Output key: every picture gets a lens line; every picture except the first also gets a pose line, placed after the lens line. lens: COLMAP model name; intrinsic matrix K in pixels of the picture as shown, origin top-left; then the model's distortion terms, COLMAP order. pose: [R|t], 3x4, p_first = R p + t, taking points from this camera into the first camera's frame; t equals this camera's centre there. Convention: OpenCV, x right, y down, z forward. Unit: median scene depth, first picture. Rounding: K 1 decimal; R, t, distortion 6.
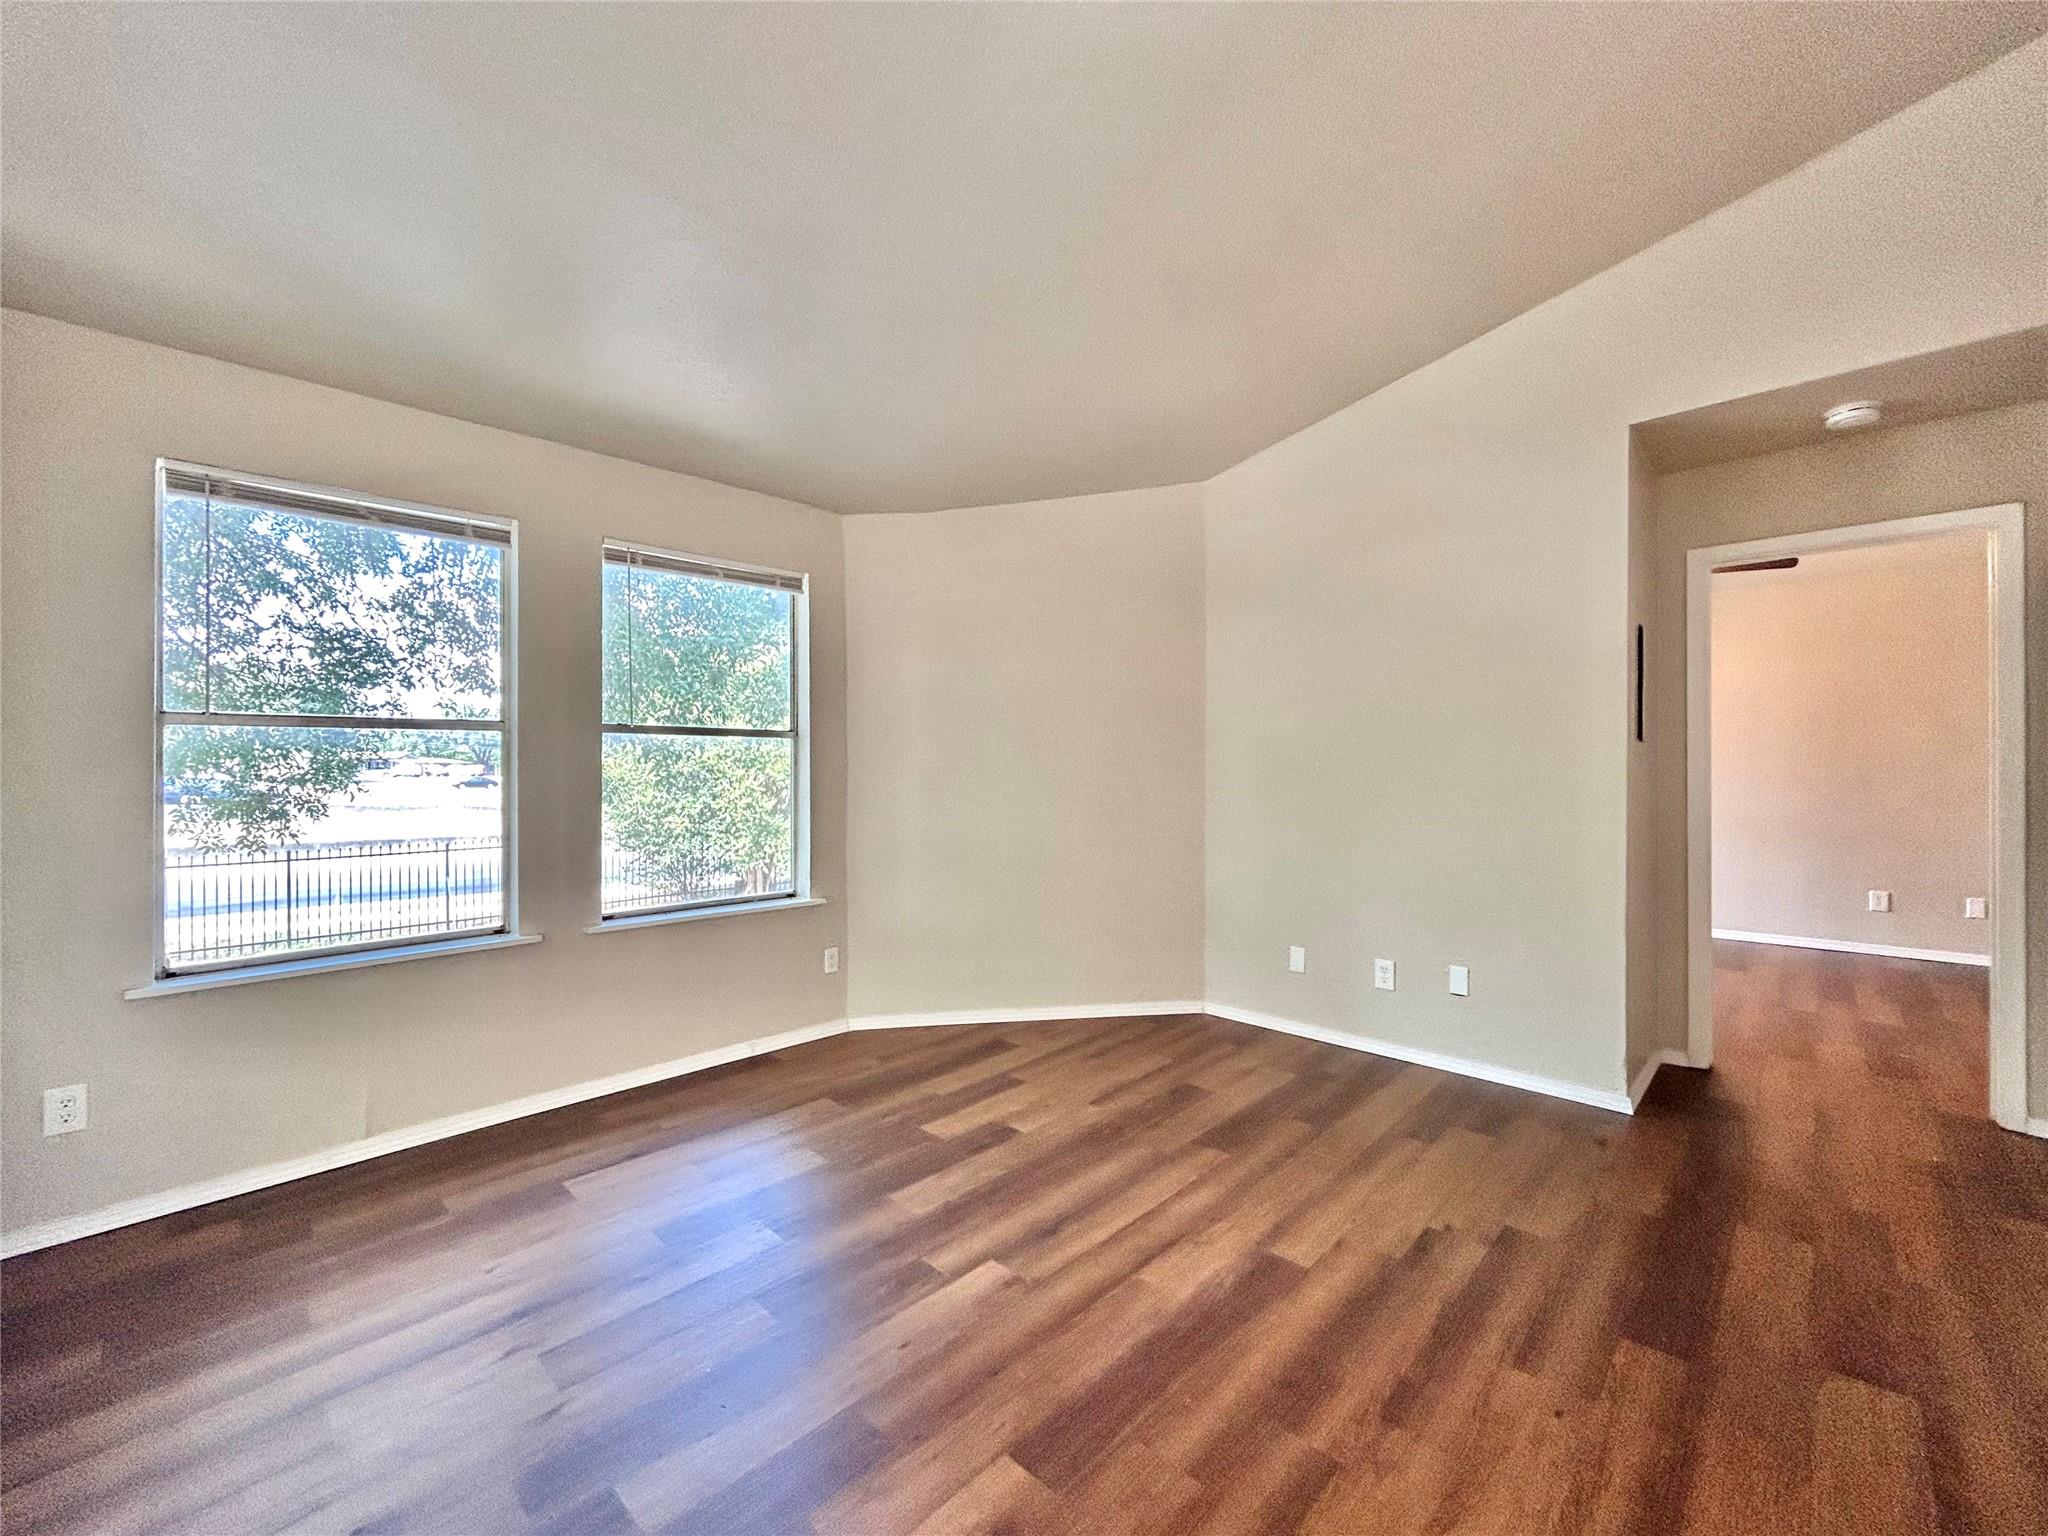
lens RADIAL K [[829.0, 0, 1026.0], [0, 829.0, 766.8], [0, 0, 1]] dist [-0.001567, -0.000087]
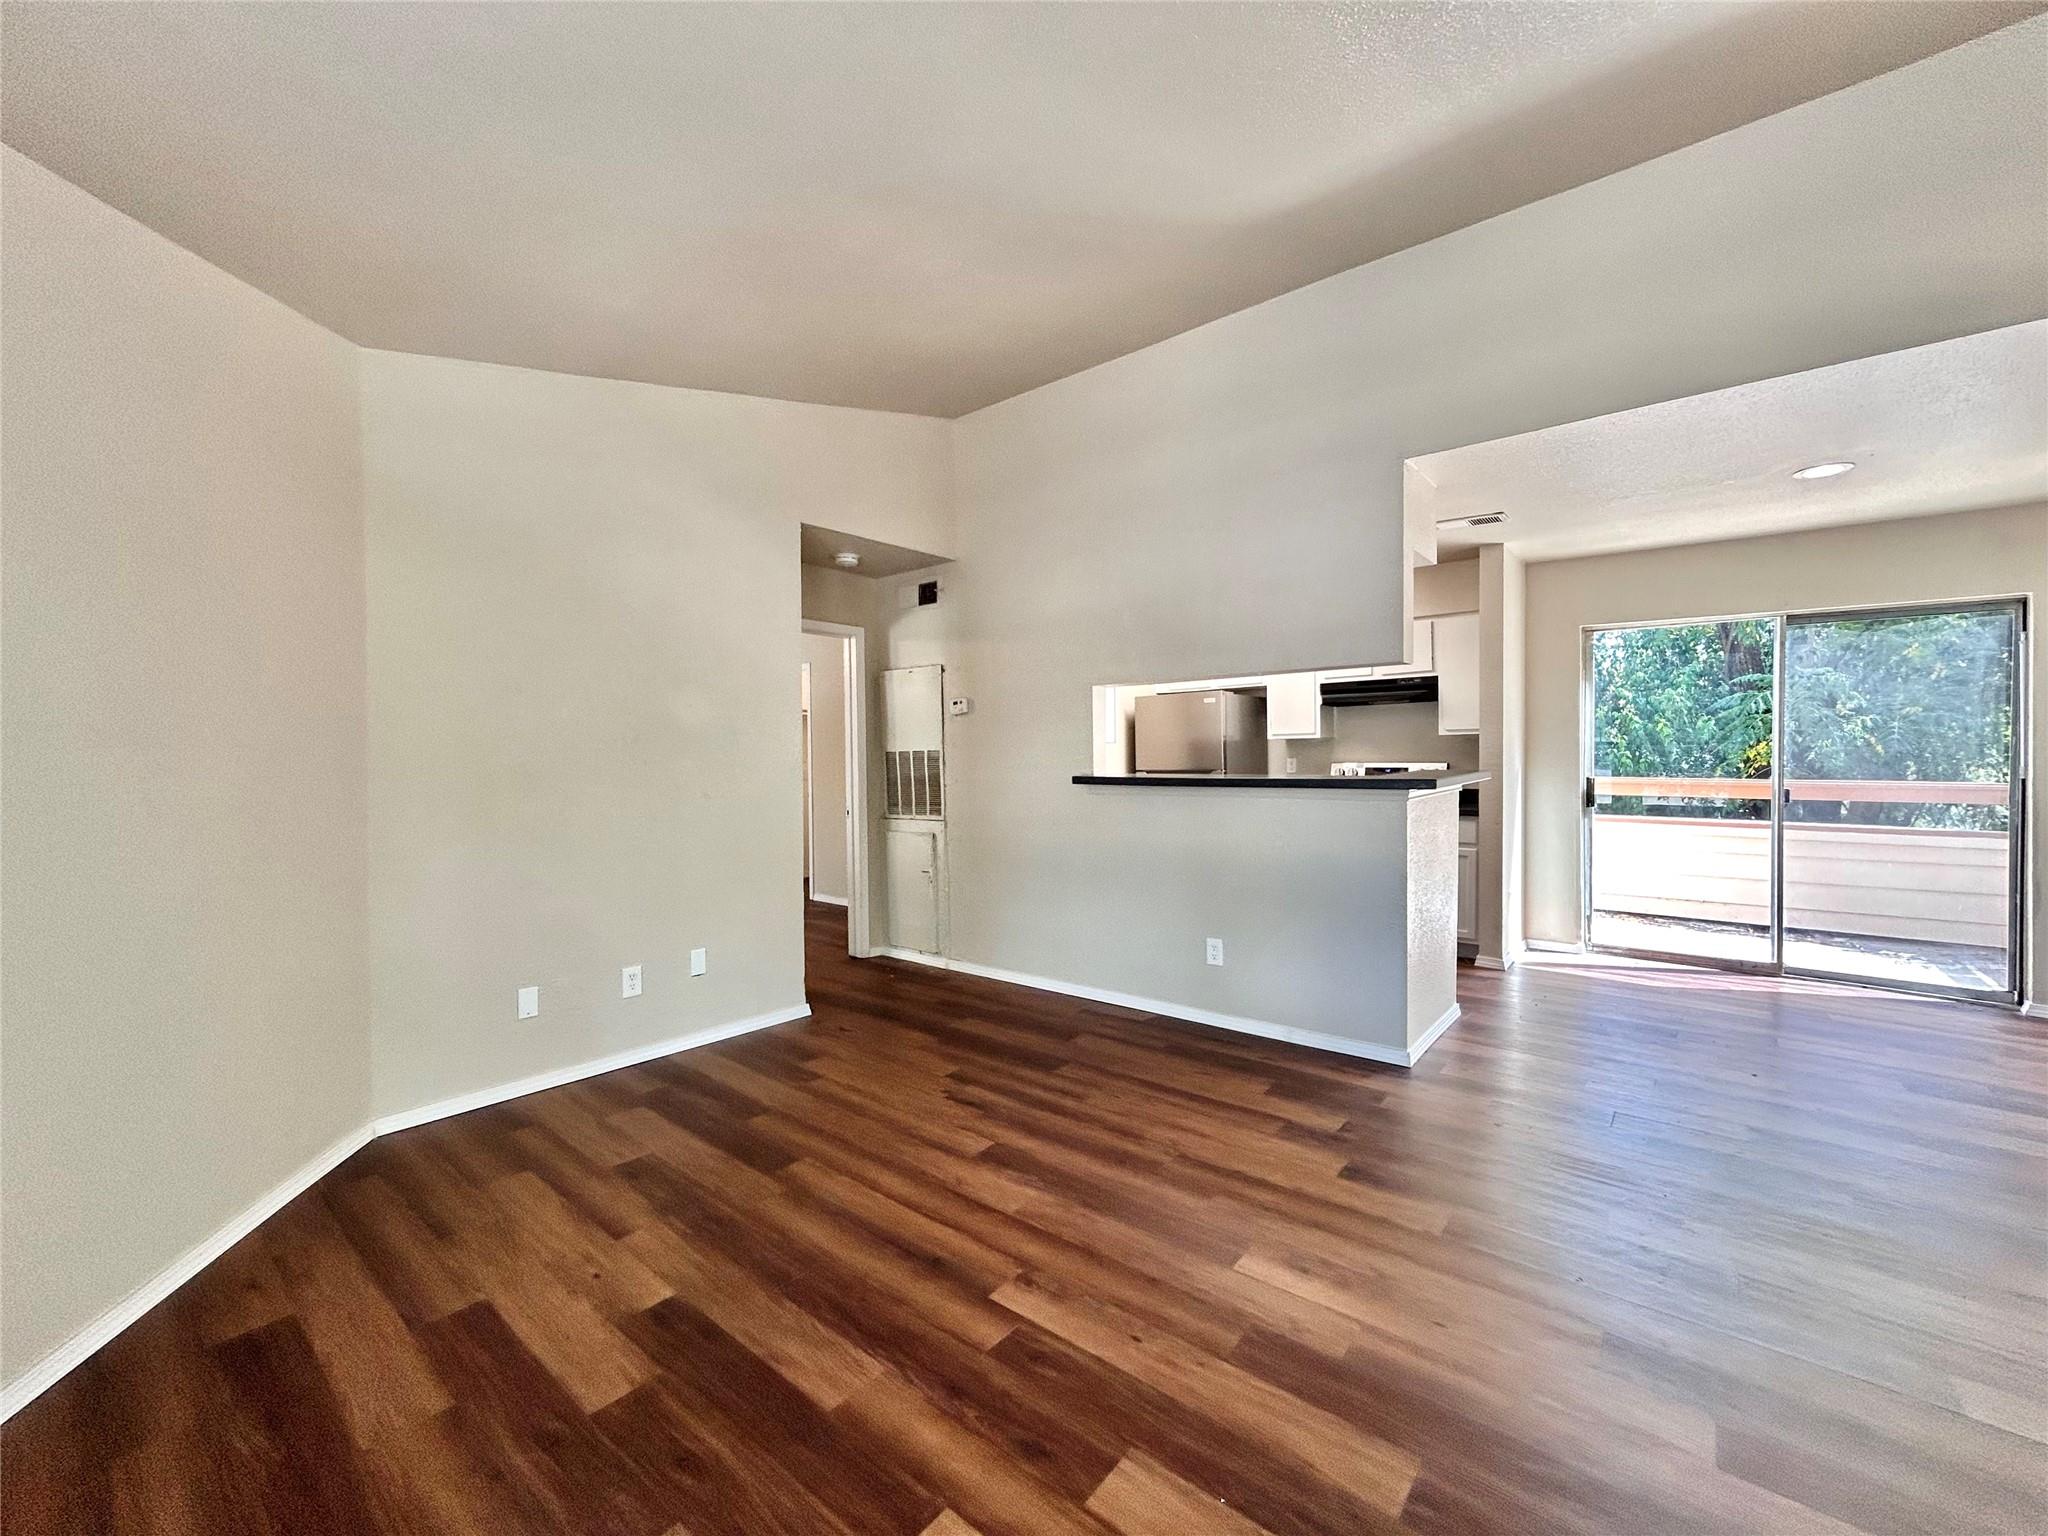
lens RADIAL K [[829.0, 0, 1026.0], [0, 829.0, 766.8], [0, 0, 1]] dist [-0.001567, -0.000087]
pose [[-0.068654, -0.007824, 0.997610, -0.682050], [0.009635, 0.999917, 0.008505, -0.009432], [-0.997594, 0.010196, -0.068573, 0.706854]]
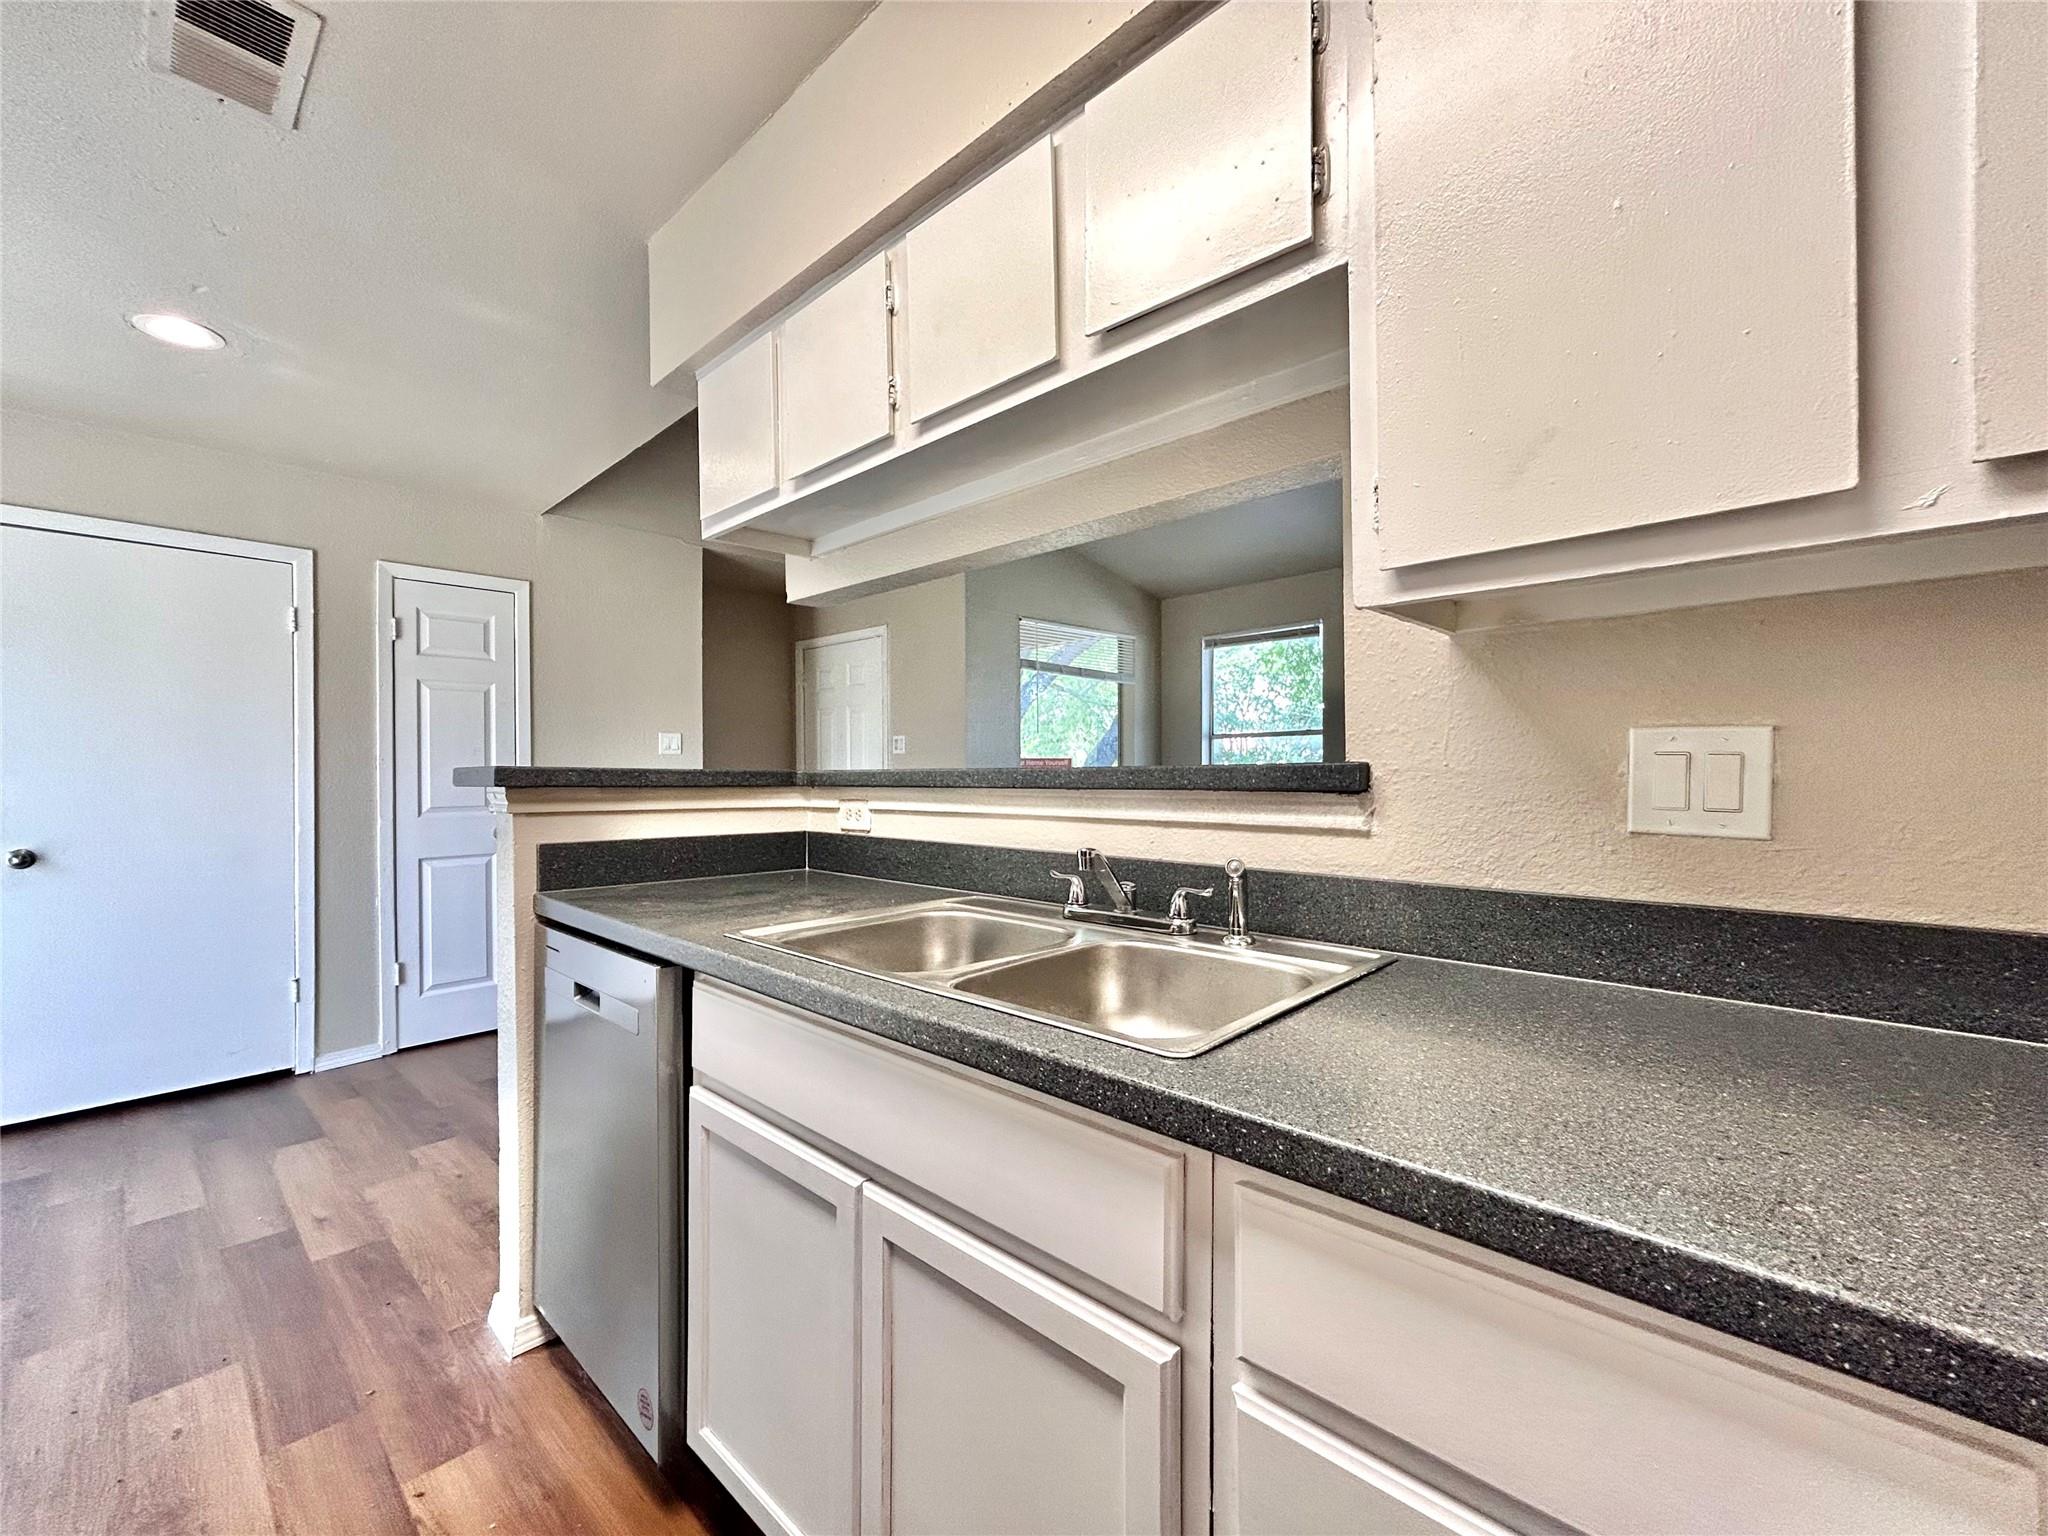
lens RADIAL K [[822.8, 0, 1024.0], [0, 822.8, 768.0], [0, 0, 1]] dist [-0.001180, -0.002939]
pose [[0.026312, 0.003215, -0.999649, 1.162604], [0.007672, 0.999965, 0.003418, 0.017868], [0.999624, -0.007760, 0.026286, 0.285426]]
